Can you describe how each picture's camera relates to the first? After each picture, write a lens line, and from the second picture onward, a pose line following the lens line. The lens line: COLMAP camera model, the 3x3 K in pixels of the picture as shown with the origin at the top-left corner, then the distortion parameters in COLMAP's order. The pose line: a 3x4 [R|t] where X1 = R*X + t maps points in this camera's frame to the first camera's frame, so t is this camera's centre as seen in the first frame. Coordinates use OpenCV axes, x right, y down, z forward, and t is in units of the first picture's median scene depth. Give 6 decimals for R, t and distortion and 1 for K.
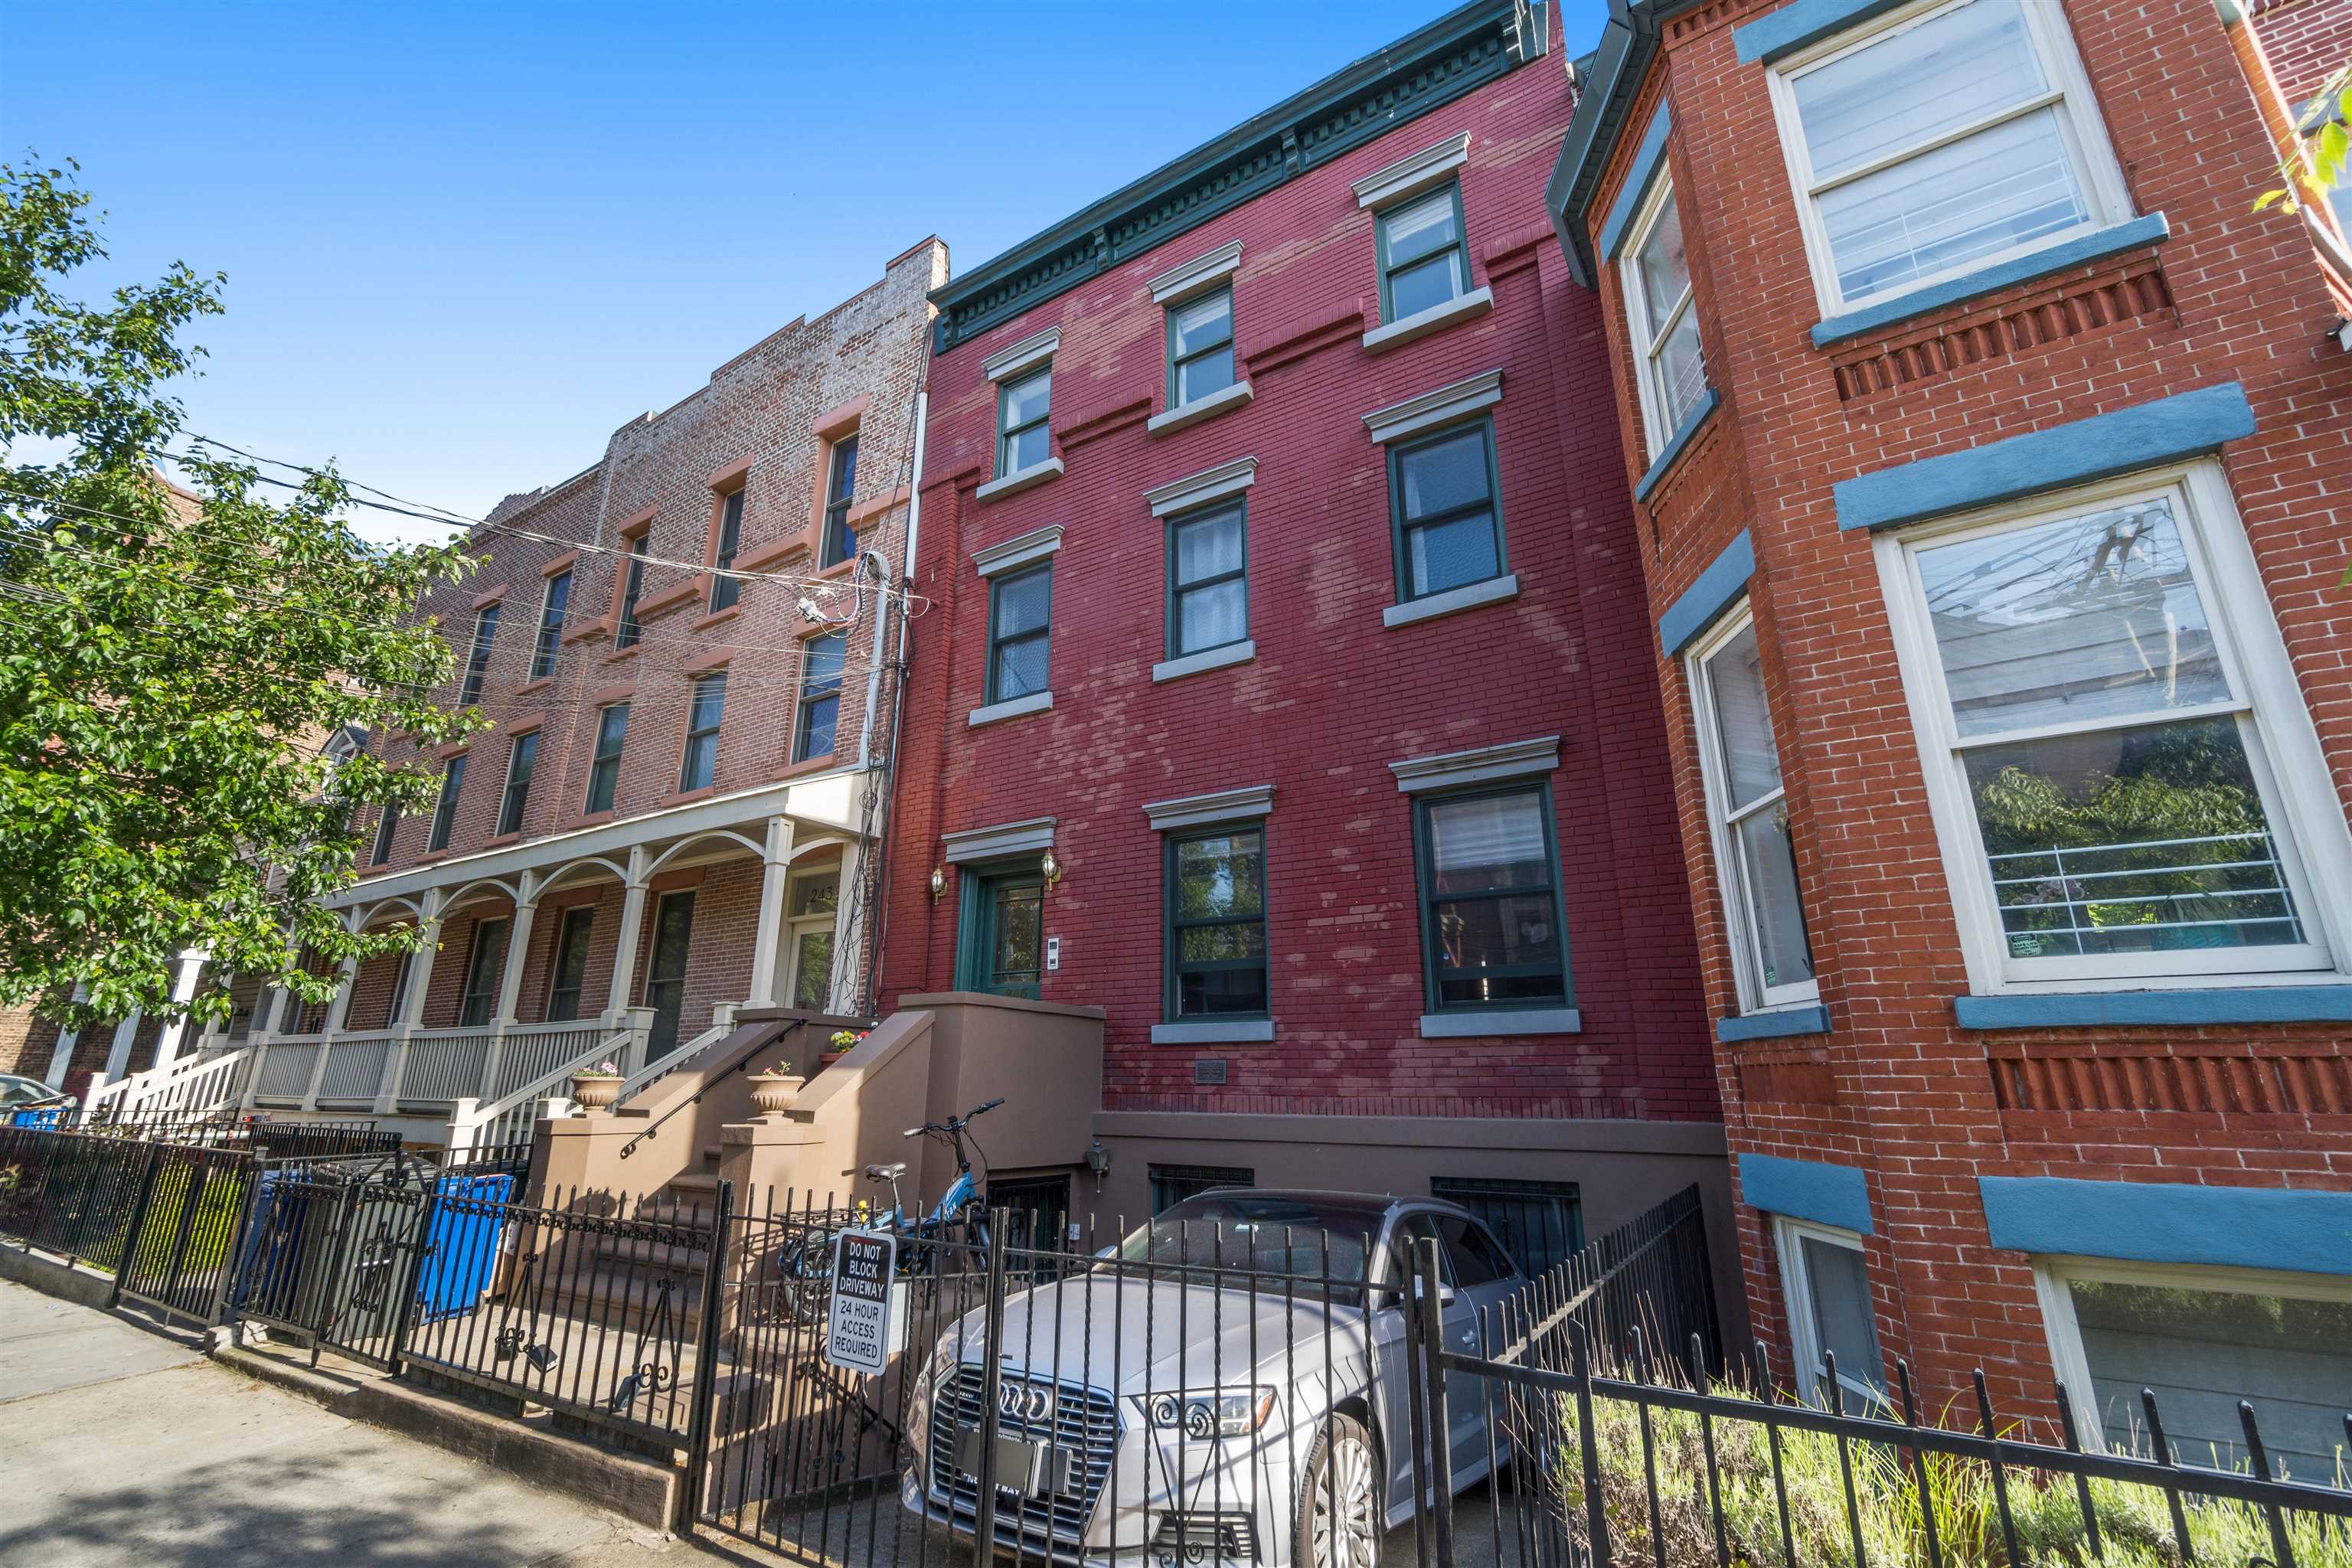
lens RADIAL K [[1036.3, 0, 1175.6], [0, 1036.3, 806.9], [0, 0, 1]] dist [-0.003021, -0.000013]
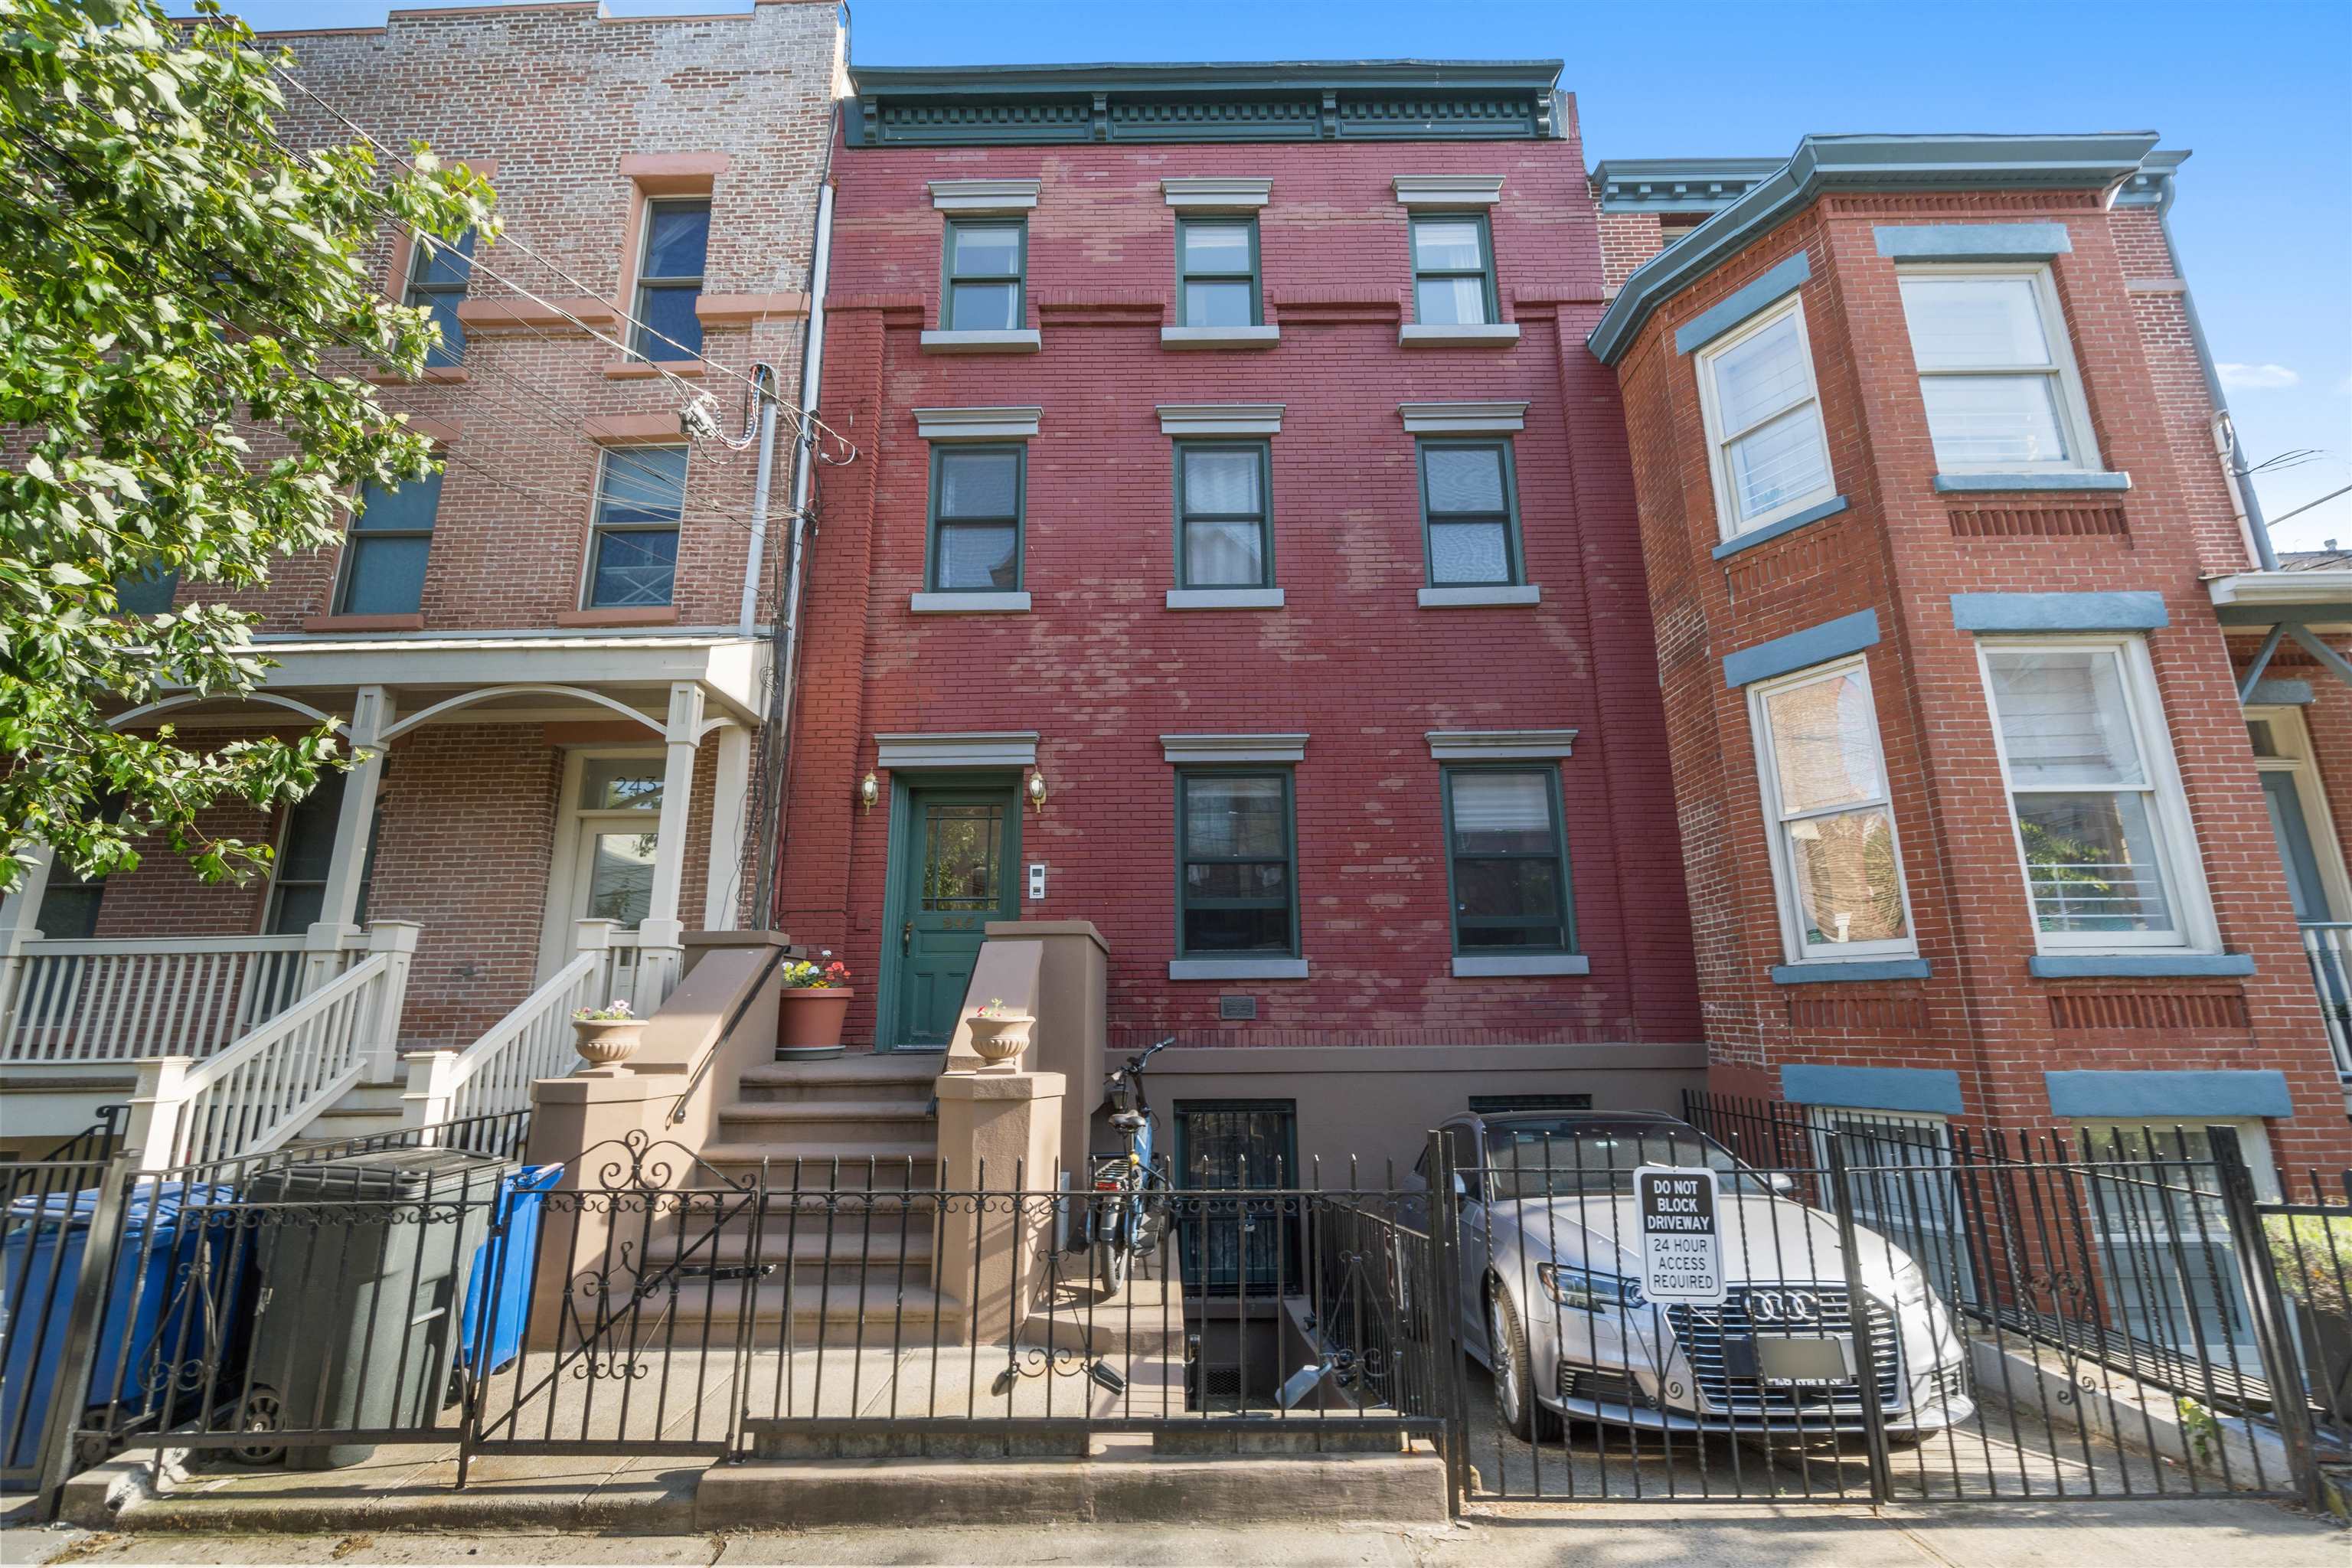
lens RADIAL K [[1018.8, 0, 1180.8], [0, 1018.8, 808.9], [0, 0, 1]] dist [-0.003729, -0.000452]
pose [[0.847315, 0.095635, 0.522408, -0.551026], [-0.126728, 0.991647, 0.024008, 0.045413], [-0.515749, -0.086546, 0.852357, 0.193697]]
